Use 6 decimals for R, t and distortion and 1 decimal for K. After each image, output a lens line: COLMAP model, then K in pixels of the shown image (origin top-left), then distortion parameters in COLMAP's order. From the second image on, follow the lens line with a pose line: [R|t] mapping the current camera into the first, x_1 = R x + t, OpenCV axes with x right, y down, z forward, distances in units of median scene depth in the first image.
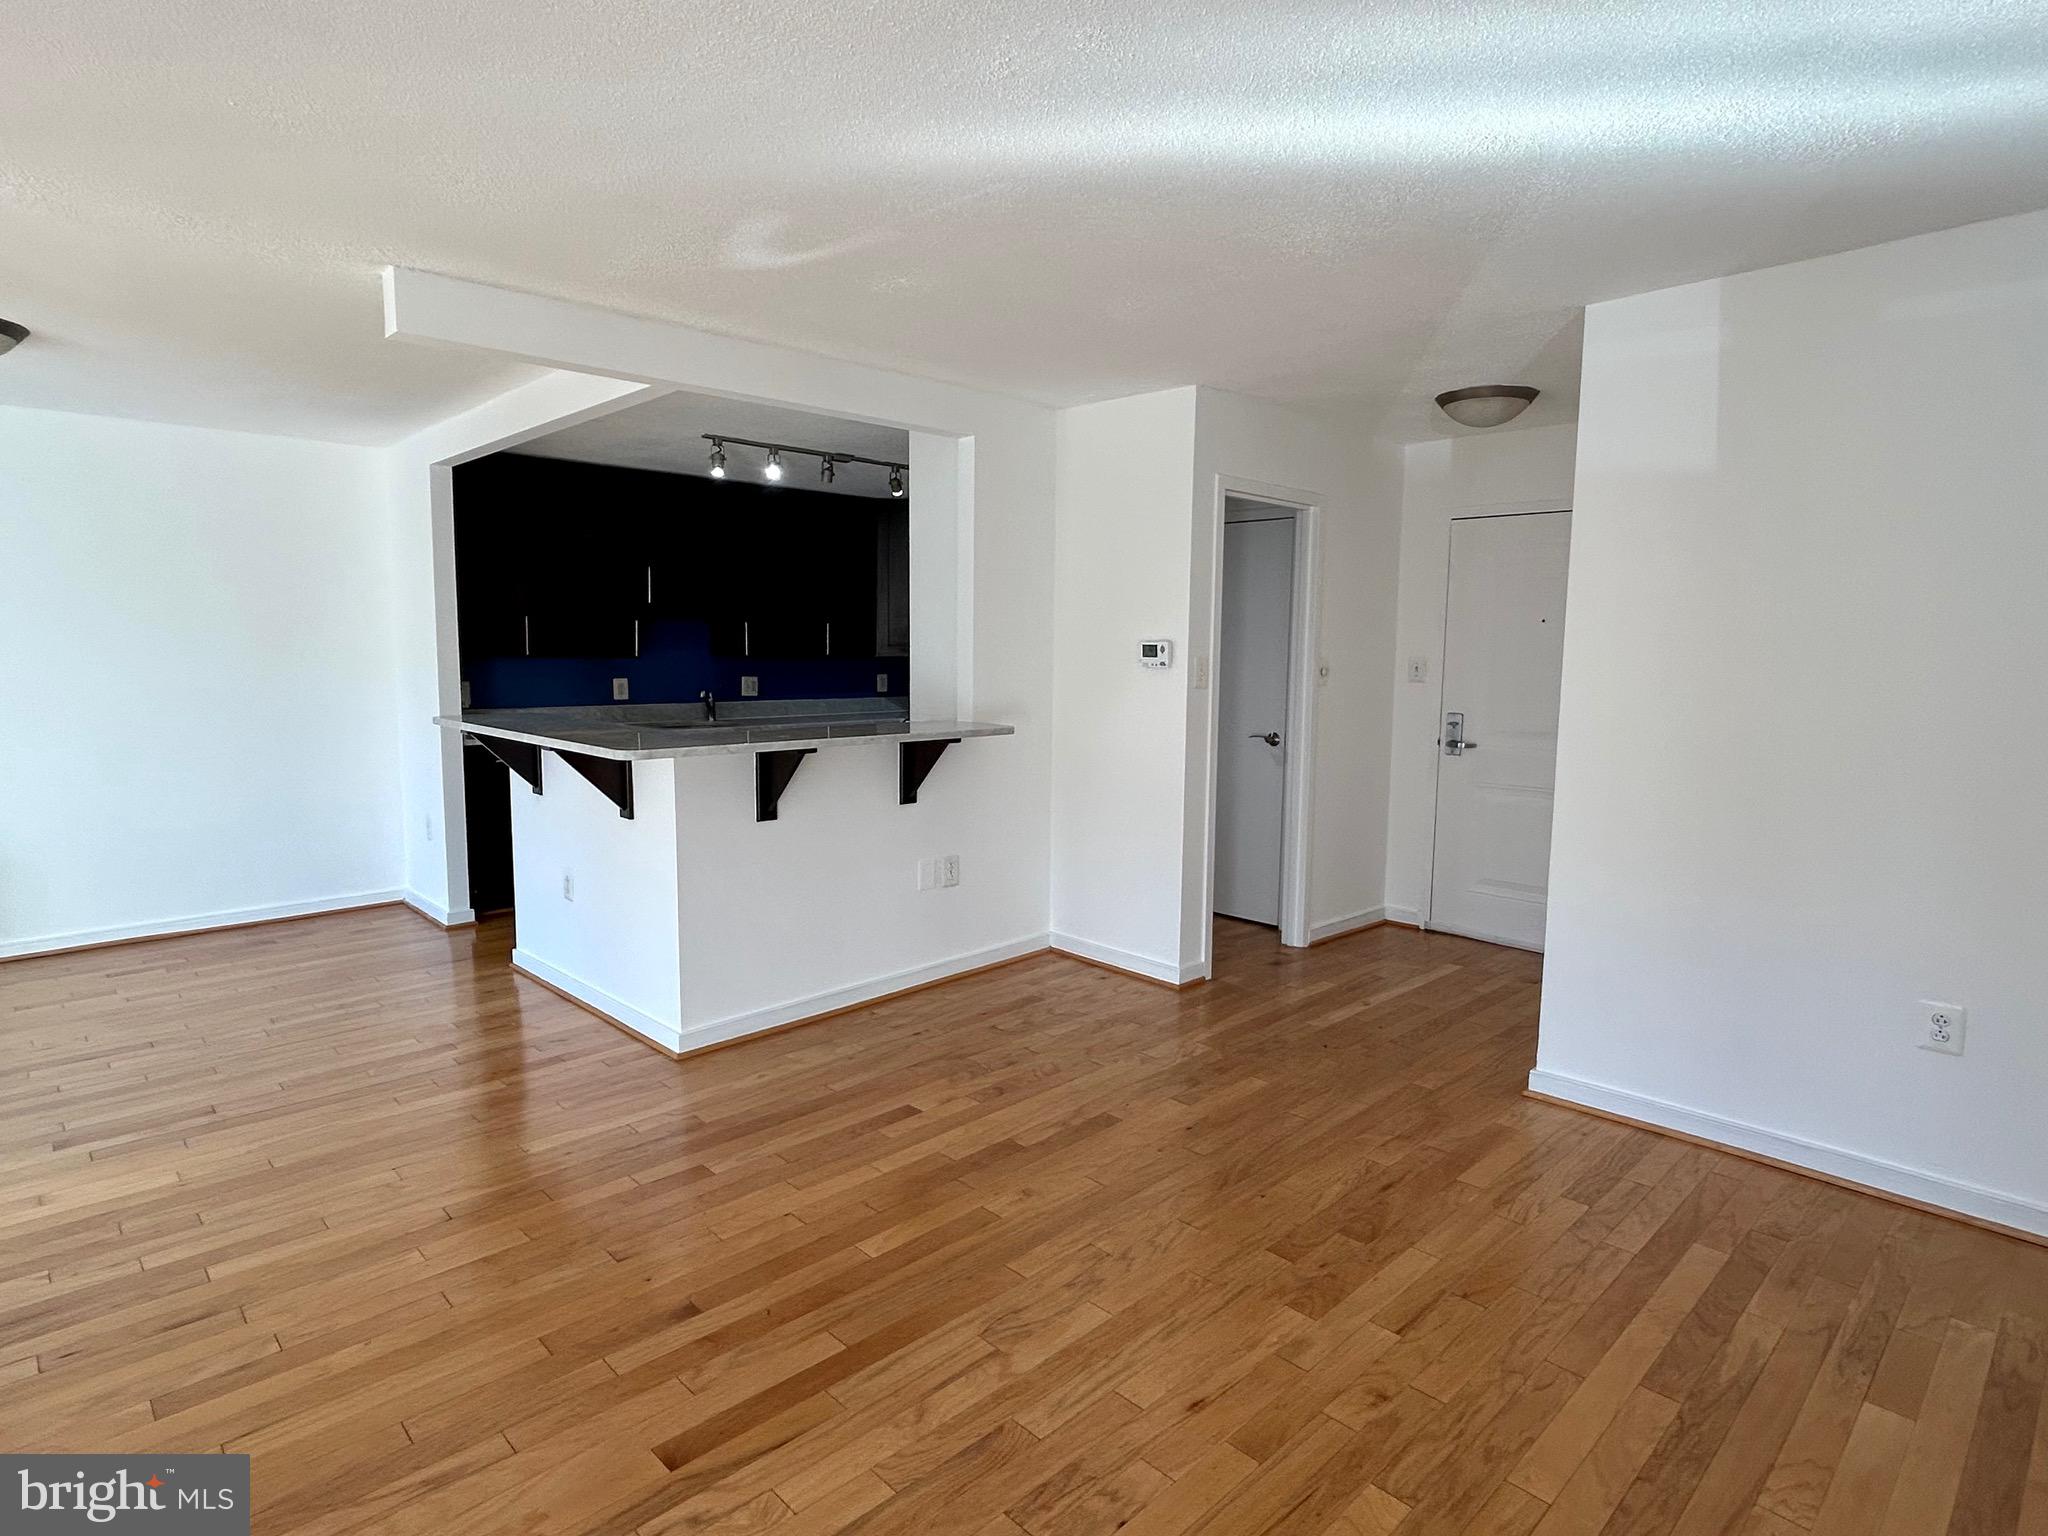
lens RADIAL K [[1099.2, 0, 1030.3], [0, 1099.2, 763.8], [0, 0, 1]] dist [0.001850, 0.001507]
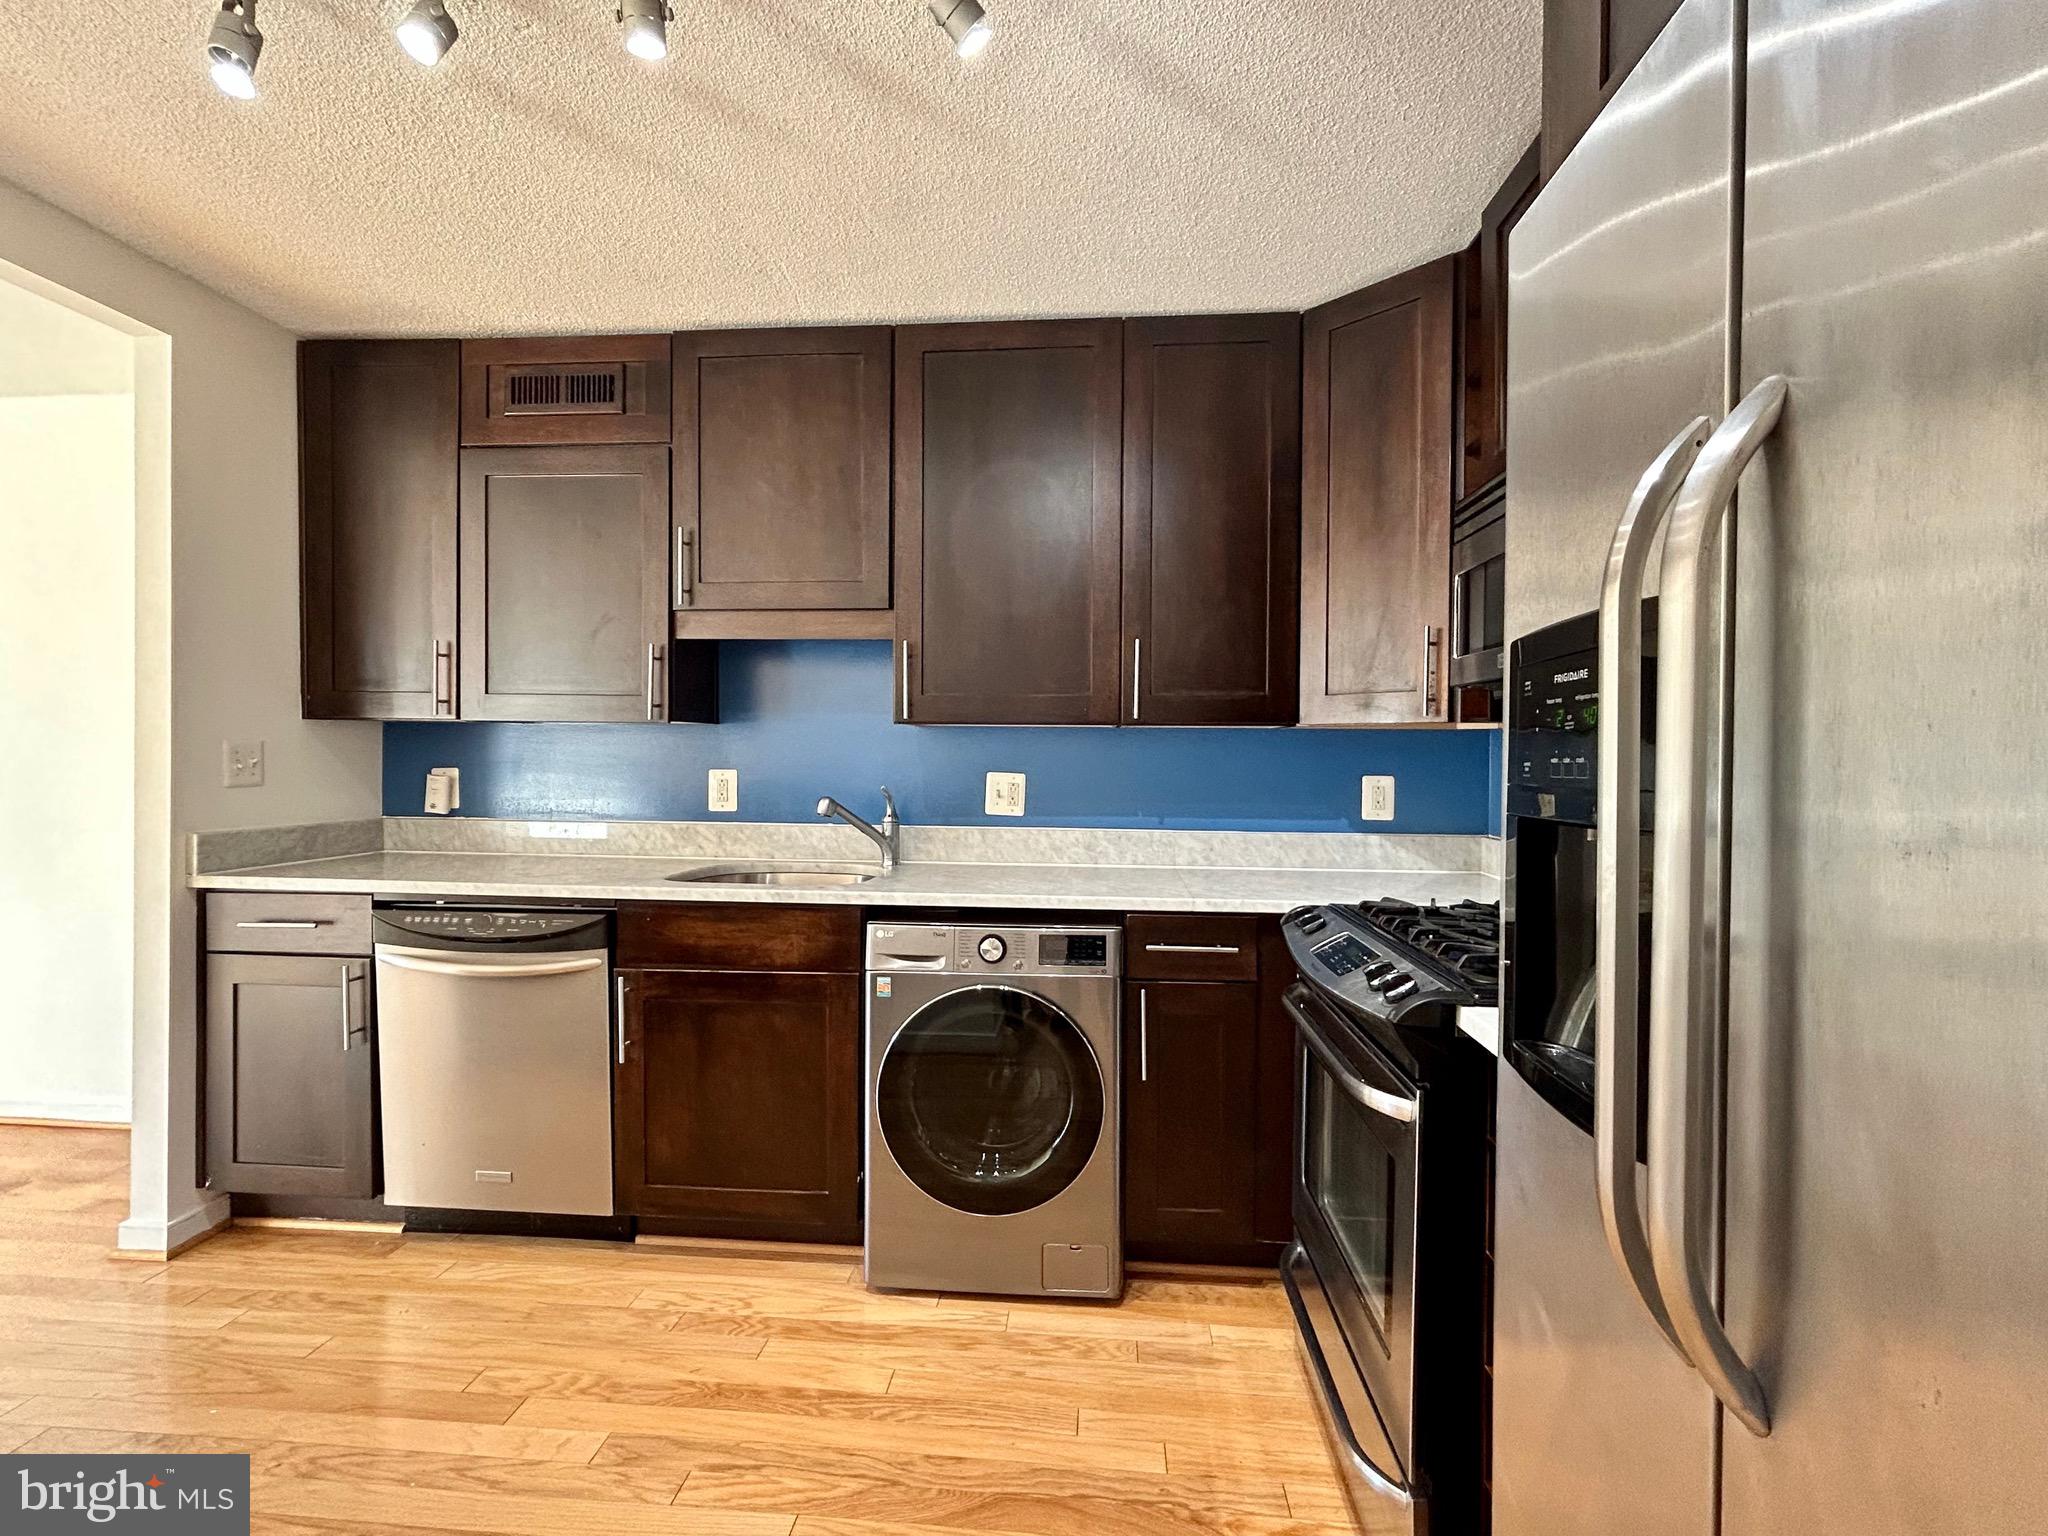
lens RADIAL K [[956.6, 0, 1033.8], [0, 956.6, 765.4], [0, 0, 1]] dist [-0.002418, 0.002418]
pose [[0.661277, 0.001849, -0.750139, 0.115187], [-0.084719, 0.993783, -0.072233, -0.136615], [0.745342, 0.111317, 0.657323, 1.867657]]
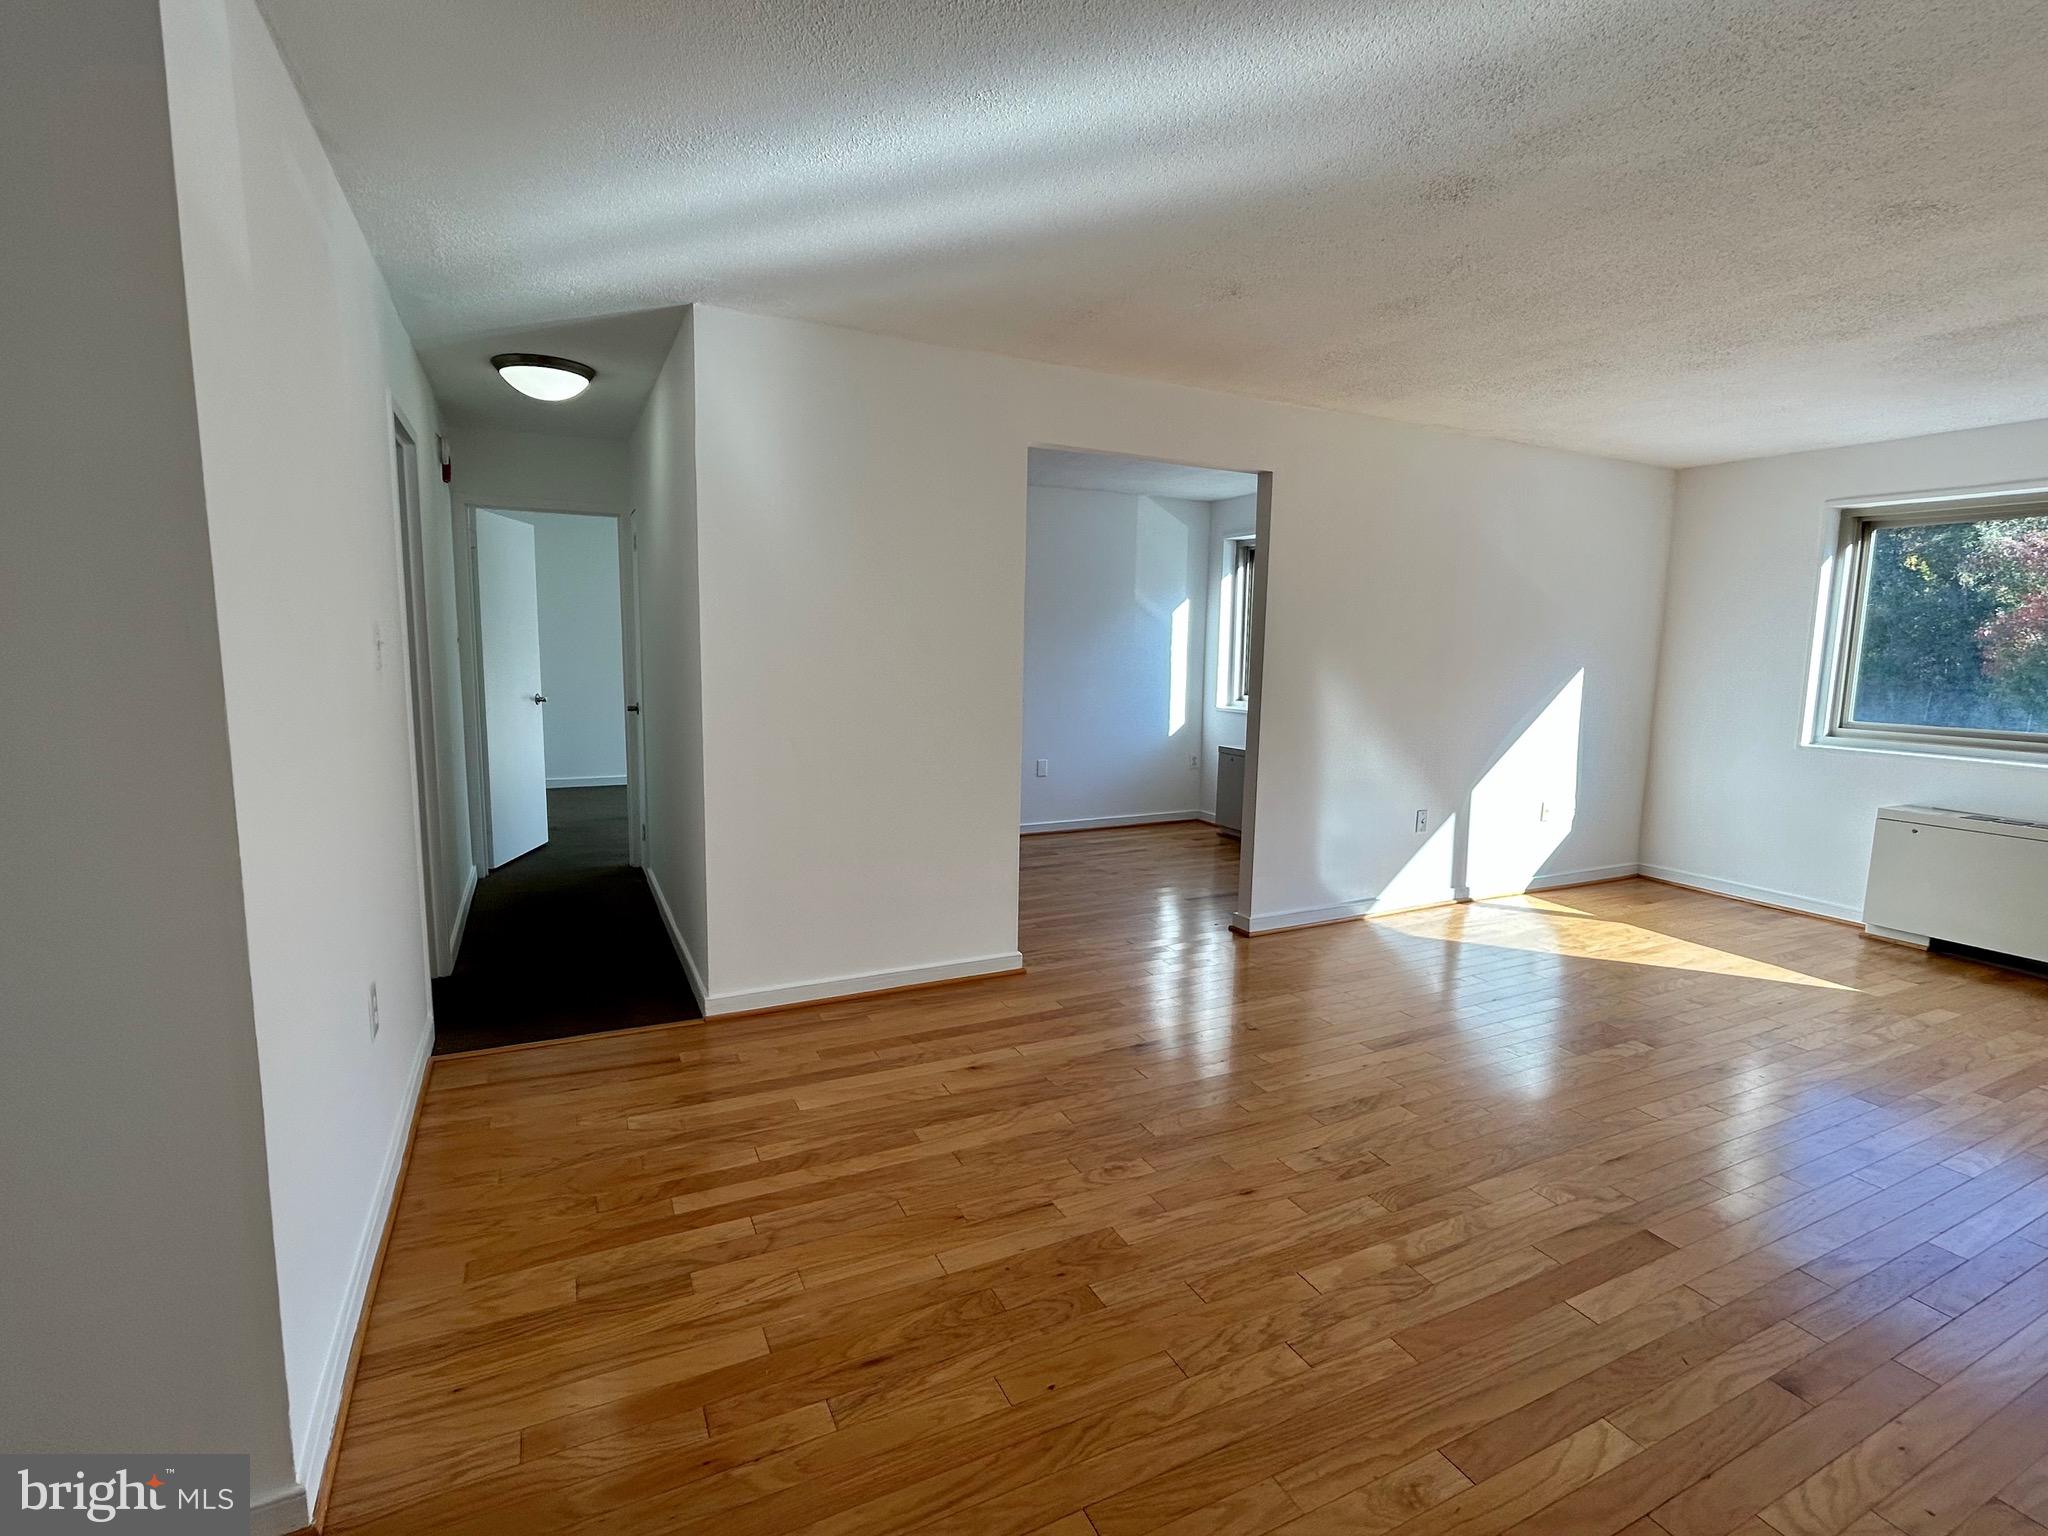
lens RADIAL K [[956.6, 0, 1024.1], [0, 956.6, 761.3], [0, 0, 1]] dist [-0.002418, 0.002418]
pose [[-0.952038, -0.067914, 0.298348, 0.067590], [0.003488, 0.972584, 0.232526, -0.143451], [-0.305960, 0.222414, -0.925700, 1.431697]]
